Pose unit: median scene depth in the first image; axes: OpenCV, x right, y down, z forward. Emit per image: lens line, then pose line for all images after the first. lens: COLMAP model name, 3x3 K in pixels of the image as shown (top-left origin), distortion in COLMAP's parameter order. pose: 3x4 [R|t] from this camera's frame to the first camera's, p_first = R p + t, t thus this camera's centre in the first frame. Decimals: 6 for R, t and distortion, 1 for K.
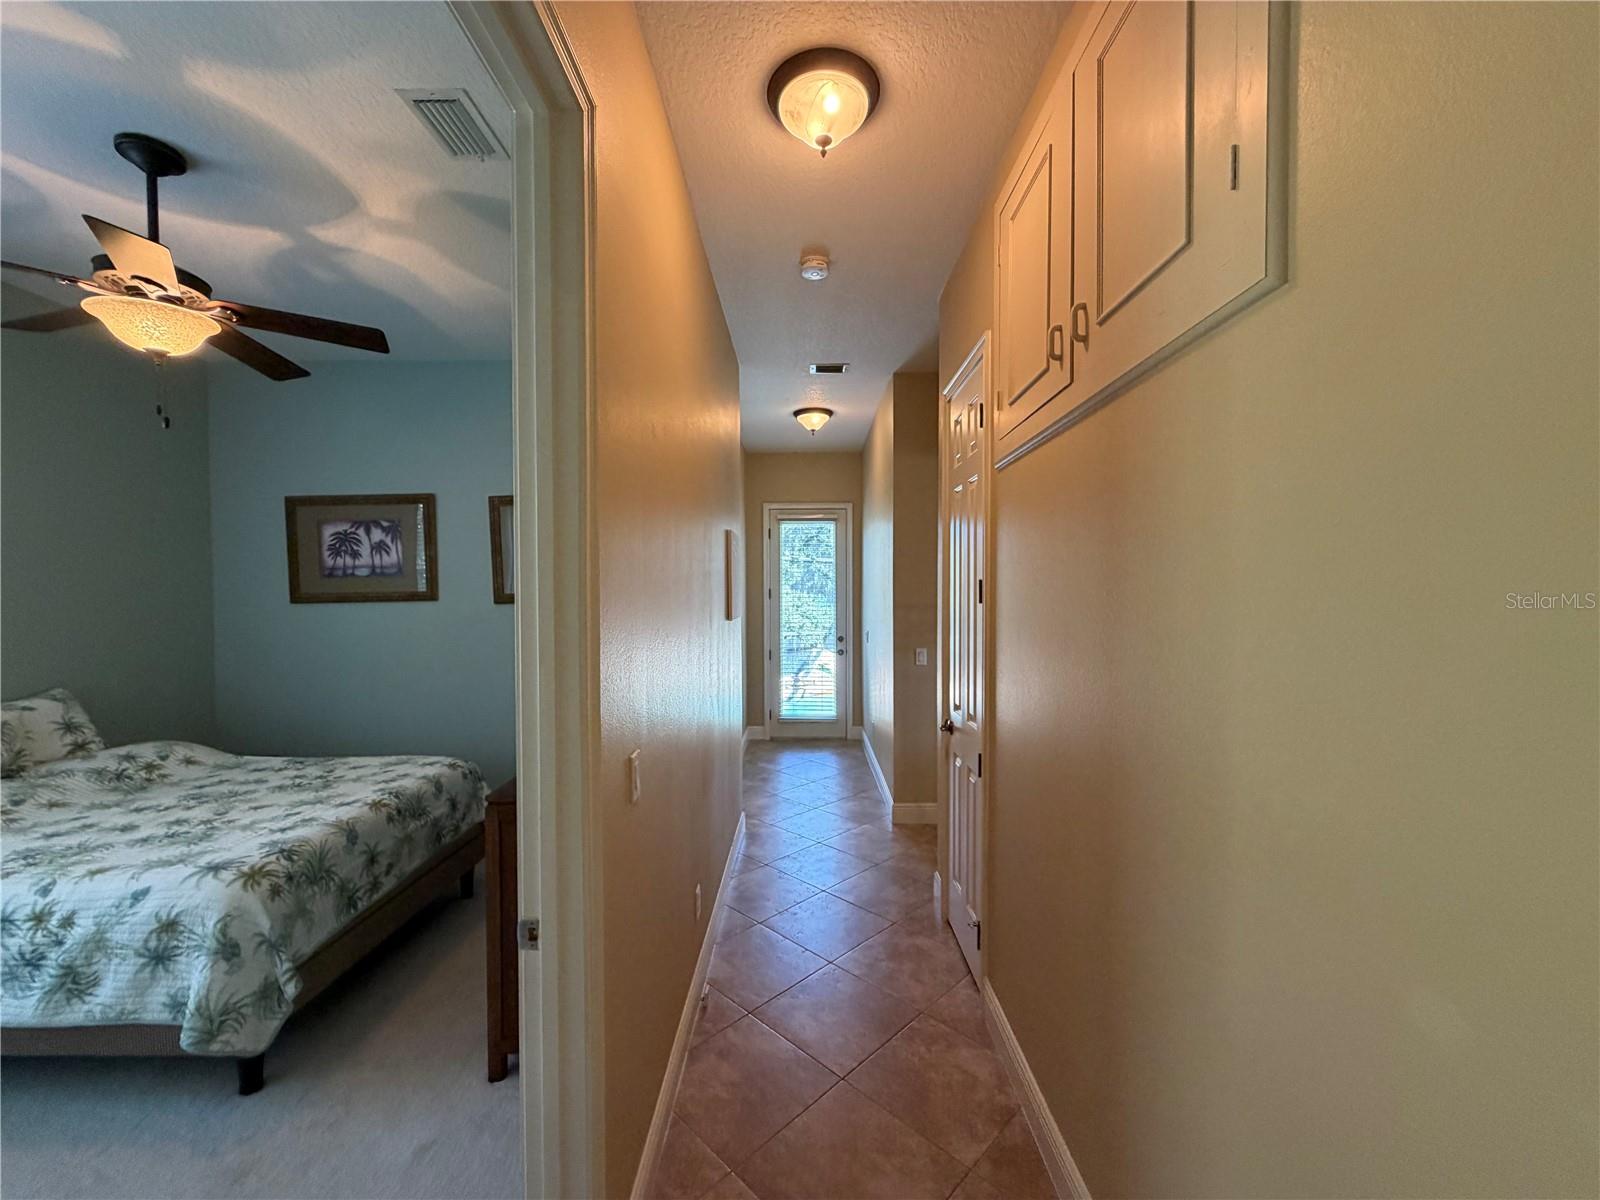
lens RADIAL K [[637.9, 0, 794.9], [0, 637.9, 603.0], [0, 0, 1]] dist [-0.000681, 0.000246]
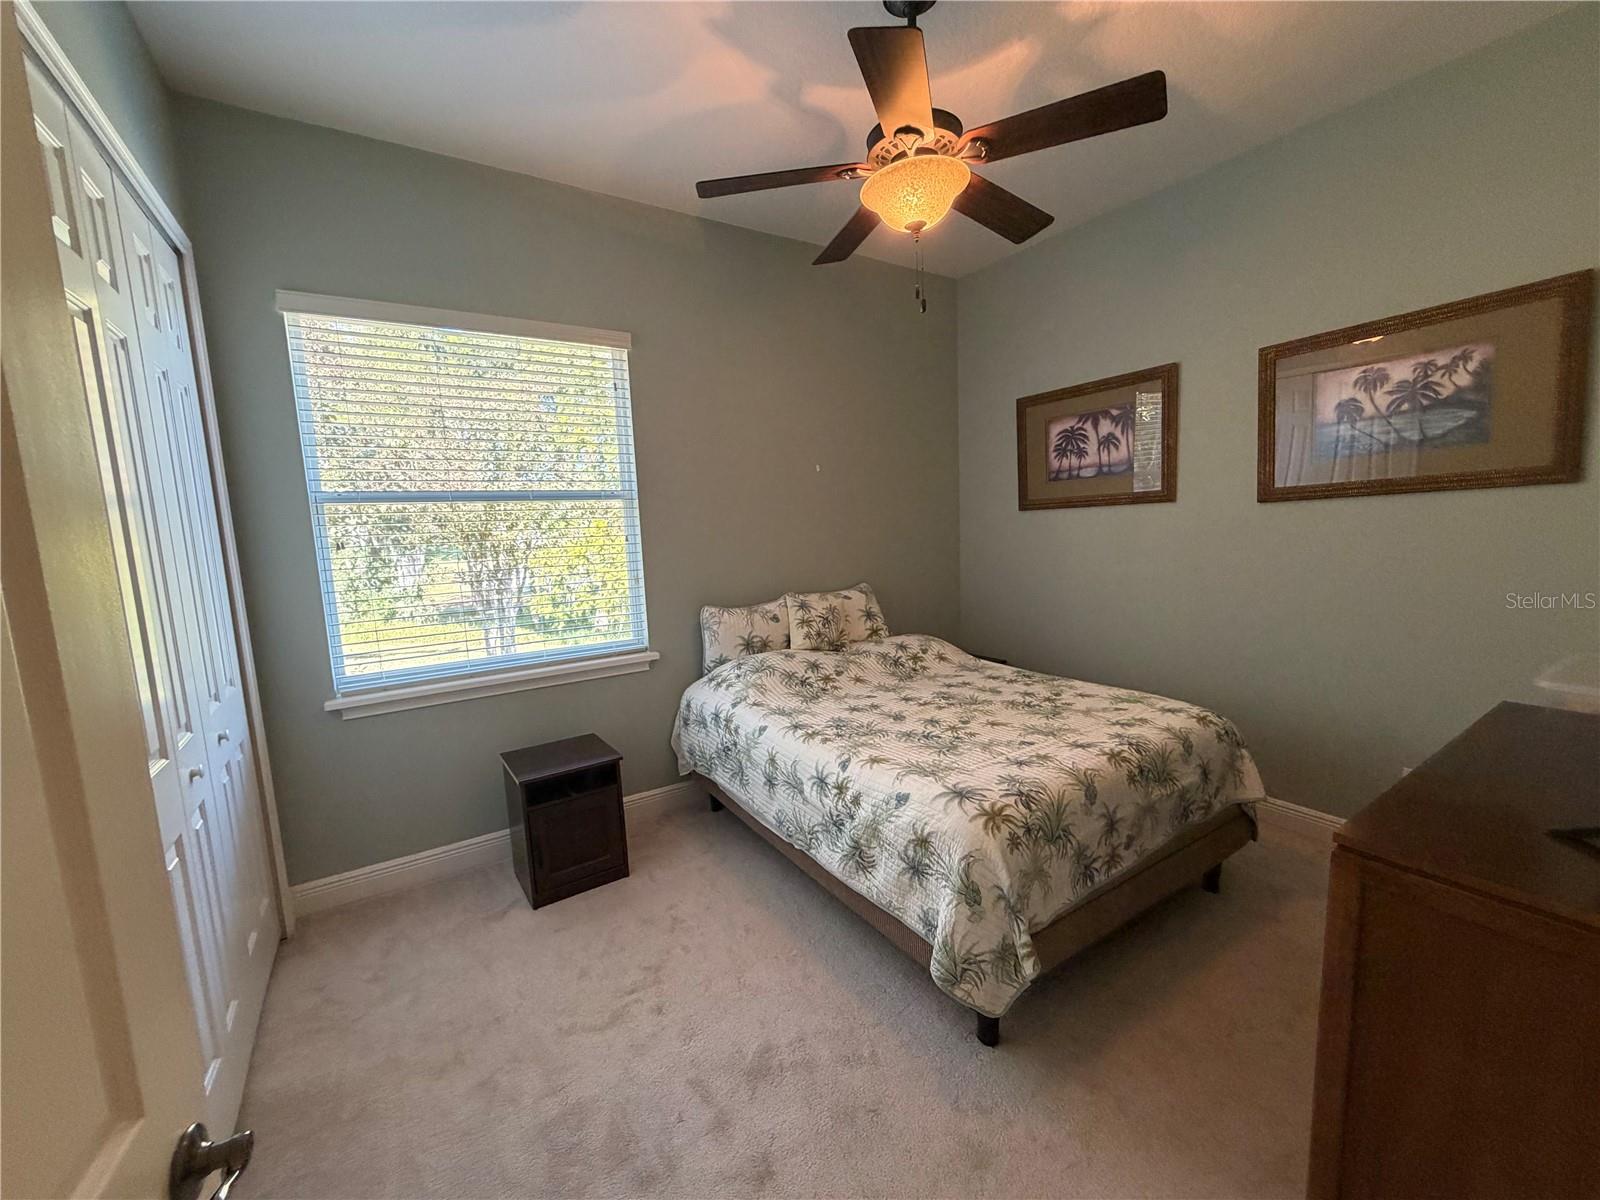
lens RADIAL K [[637.9, 0, 794.9], [0, 637.9, 603.0], [0, 0, 1]] dist [-0.000681, 0.000246]
pose [[0.550260, 0.090245, -0.830102, -0.247103], [0.023158, 0.992111, 0.123209, 0.021021], [0.834672, -0.087020, 0.543829, 0.266339]]
